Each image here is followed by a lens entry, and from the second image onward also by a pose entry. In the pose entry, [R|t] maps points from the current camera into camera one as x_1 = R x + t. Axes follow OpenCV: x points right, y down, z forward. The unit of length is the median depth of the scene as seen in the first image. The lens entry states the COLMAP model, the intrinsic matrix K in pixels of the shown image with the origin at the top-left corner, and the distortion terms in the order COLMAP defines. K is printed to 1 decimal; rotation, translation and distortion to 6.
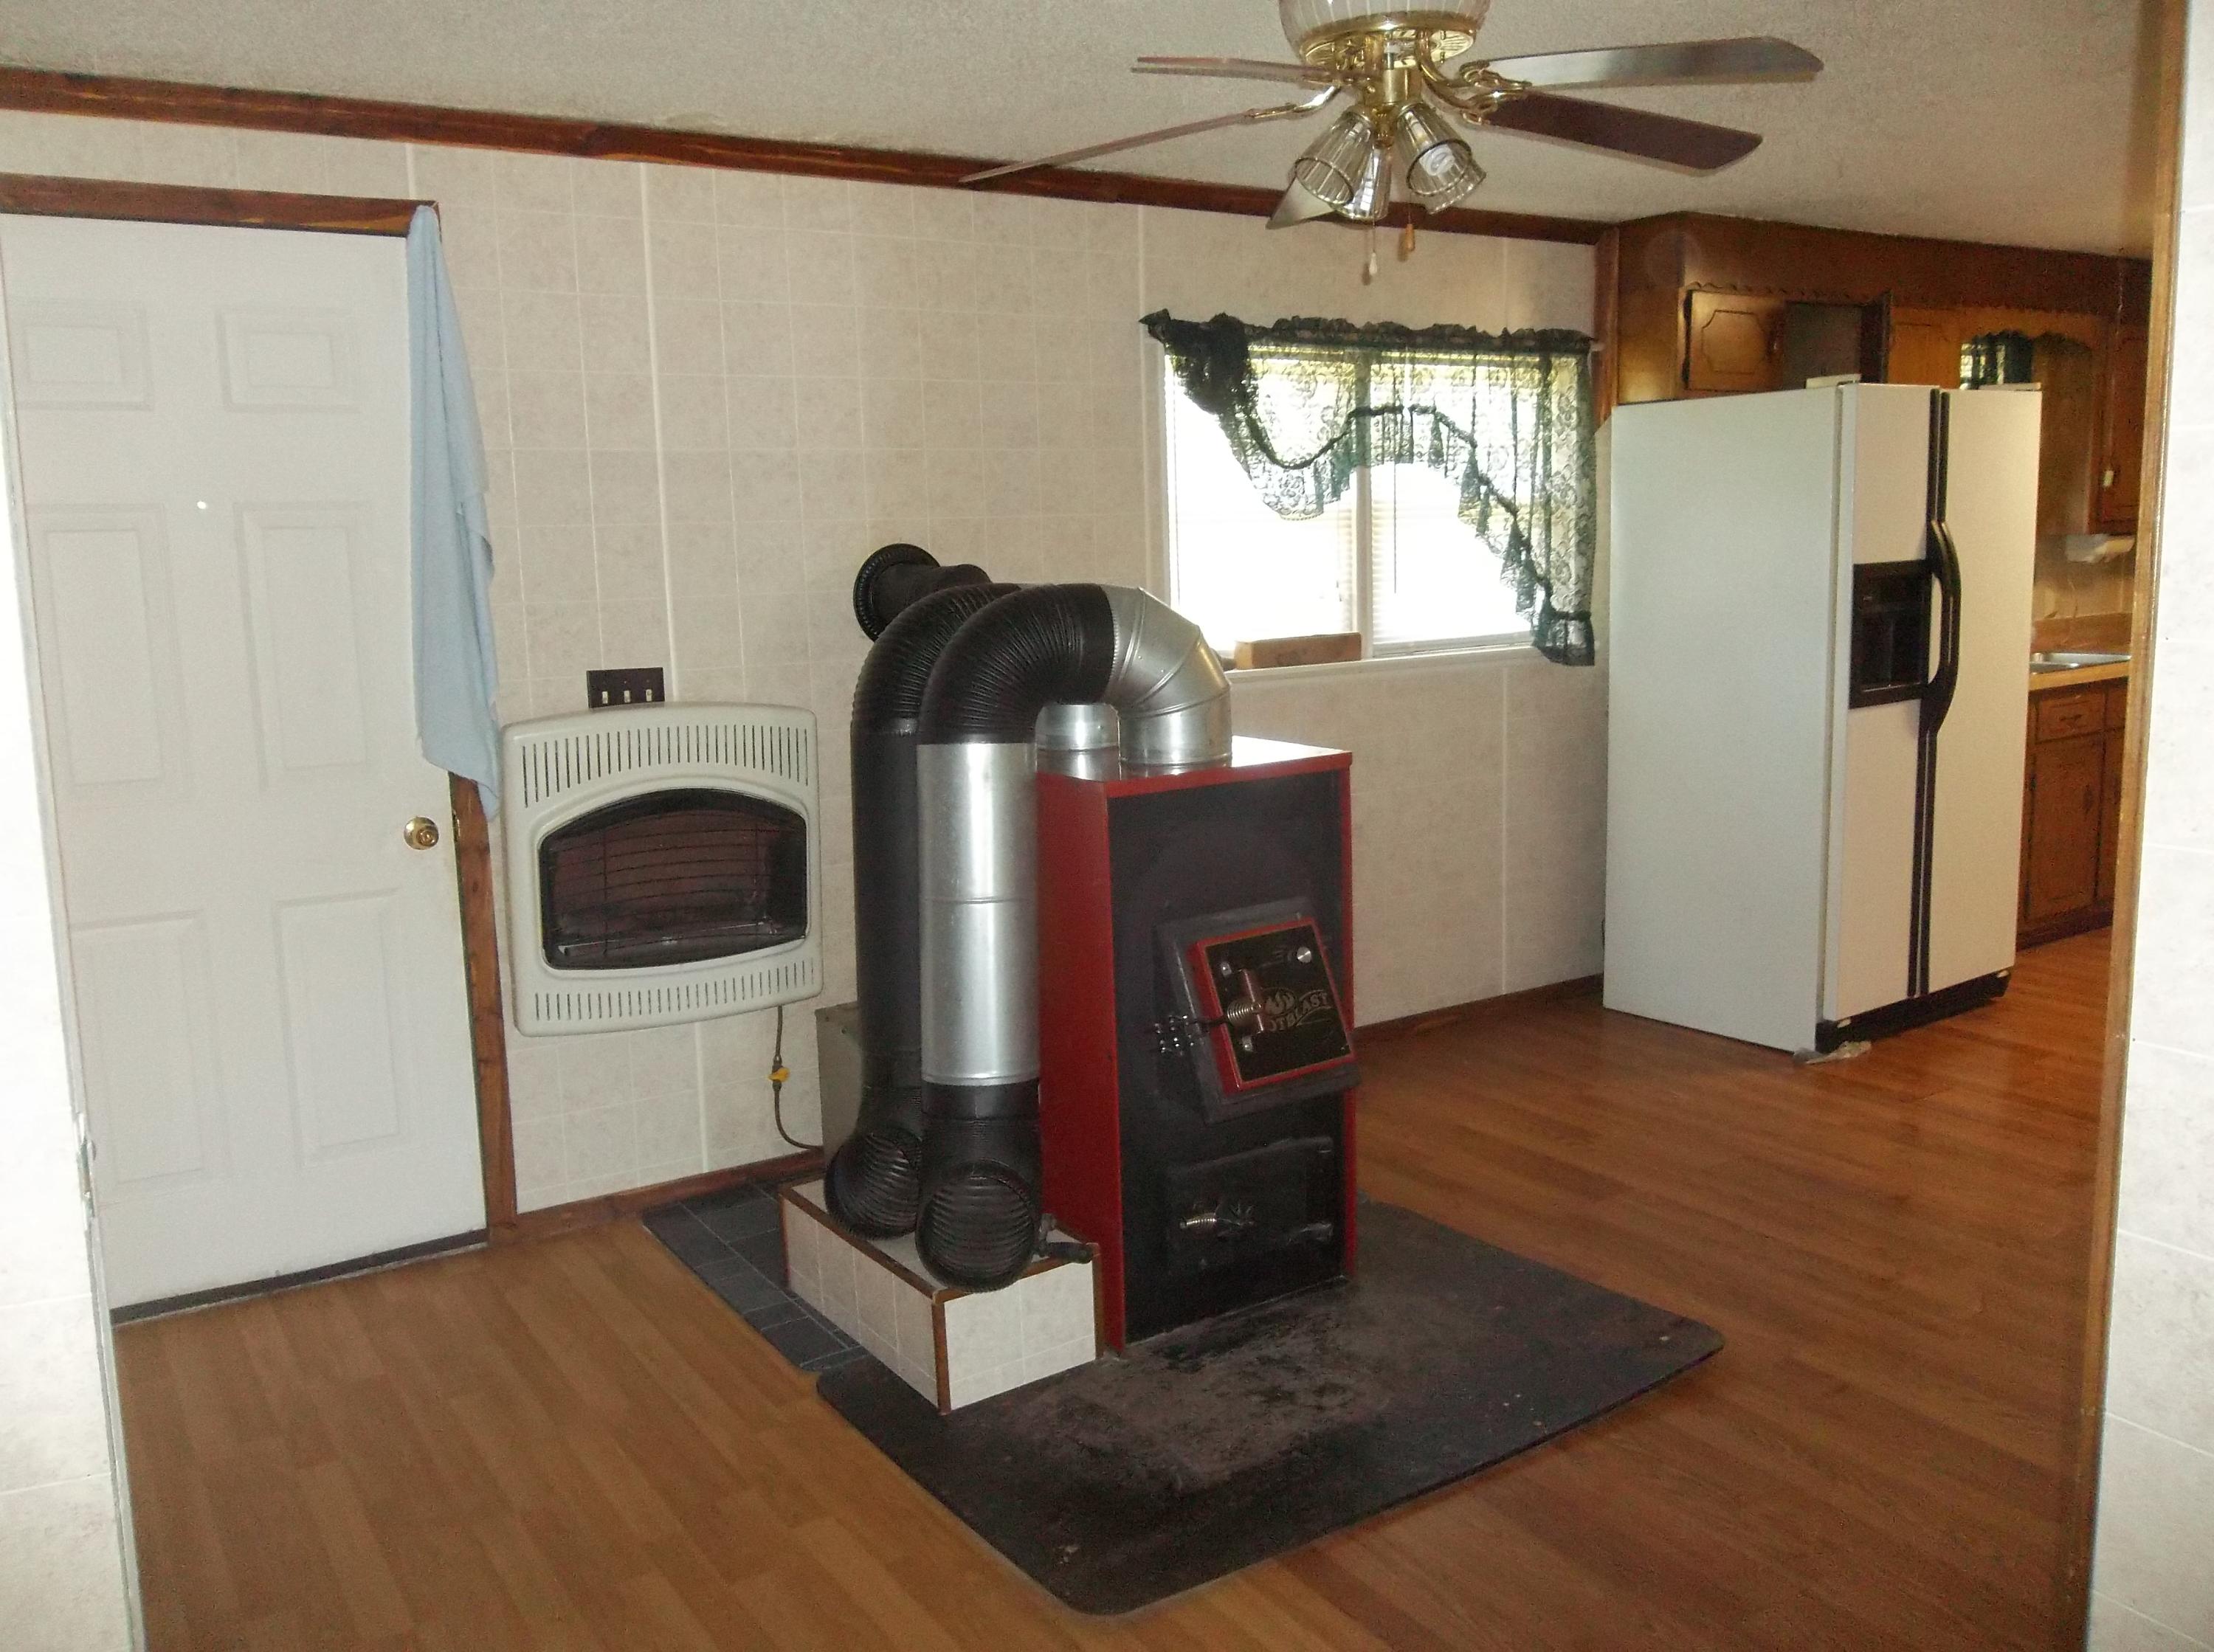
lens RADIAL K [[1811.5, 0, 1105.3], [0, 1811.5, 824.1], [0, 0, 1]] dist [-0.001109, -0.028339]
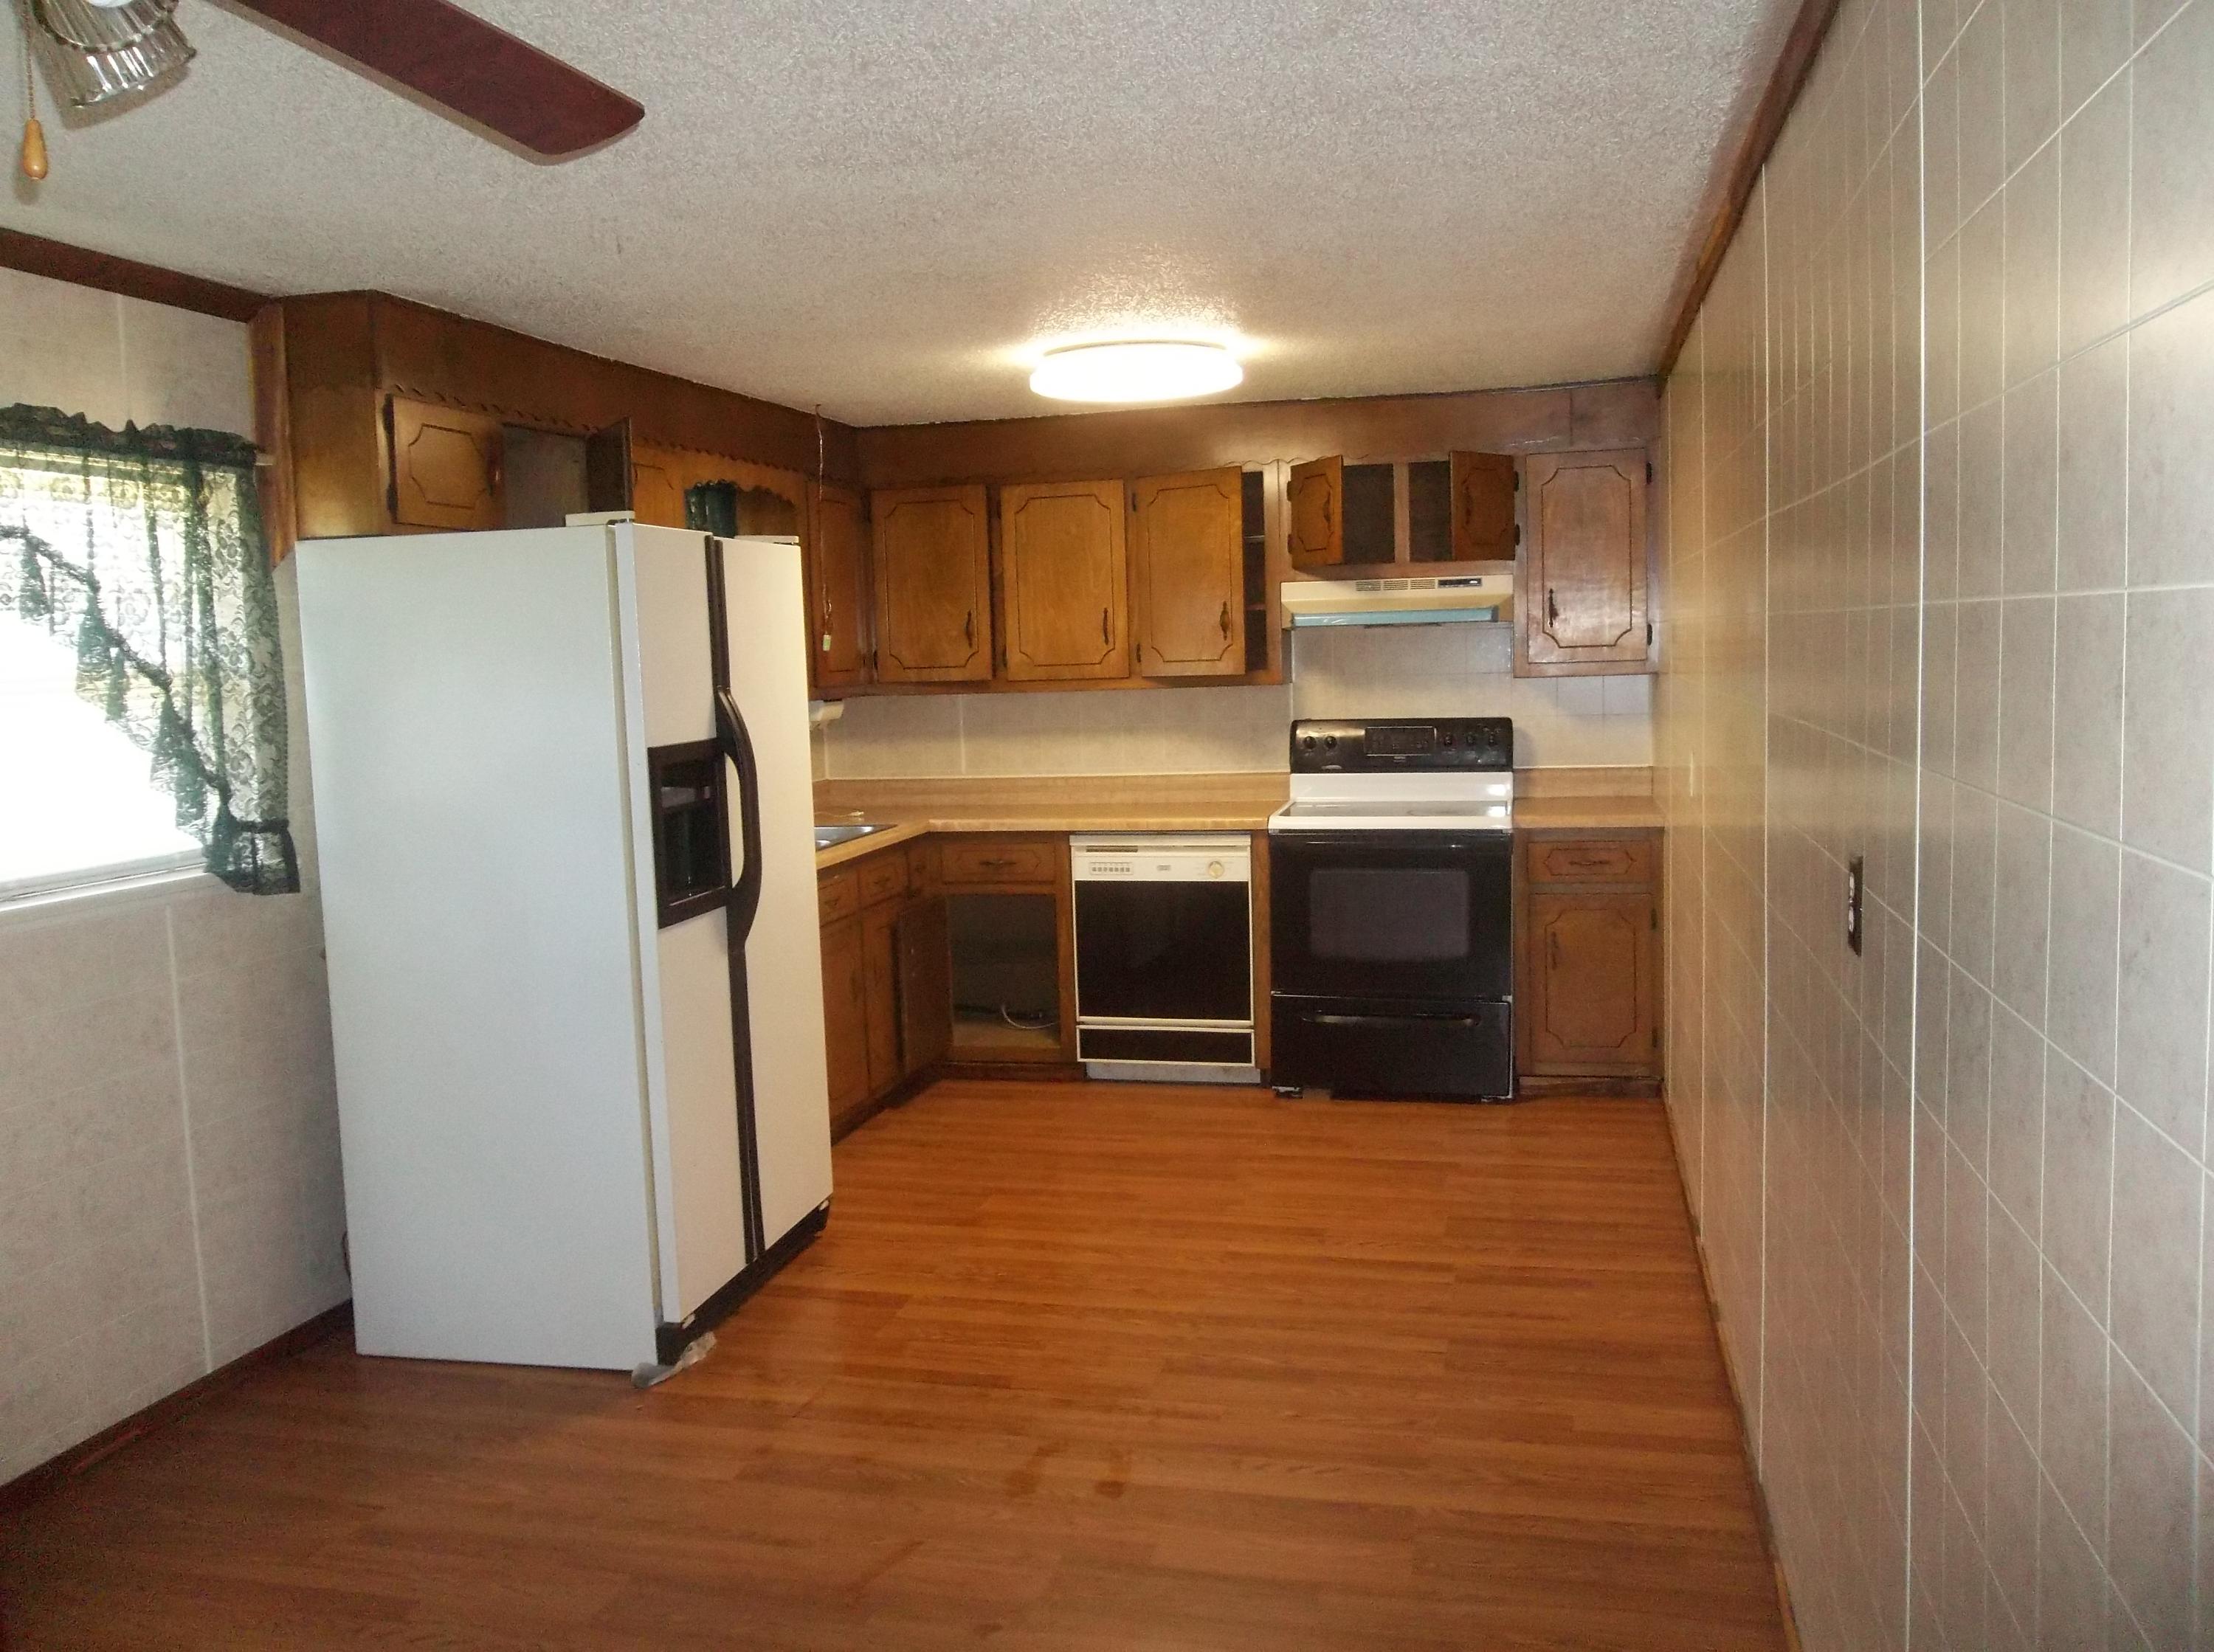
lens RADIAL K [[1811.5, 0, 1119.0], [0, 1811.5, 831.1], [0, 0, 1]] dist [-0.001109, -0.028339]
pose [[0.734164, -0.060638, 0.676259, 0.022407], [0.116818, 0.992433, -0.037832, -0.047522], [-0.668847, 0.106774, 0.735692, 0.251307]]
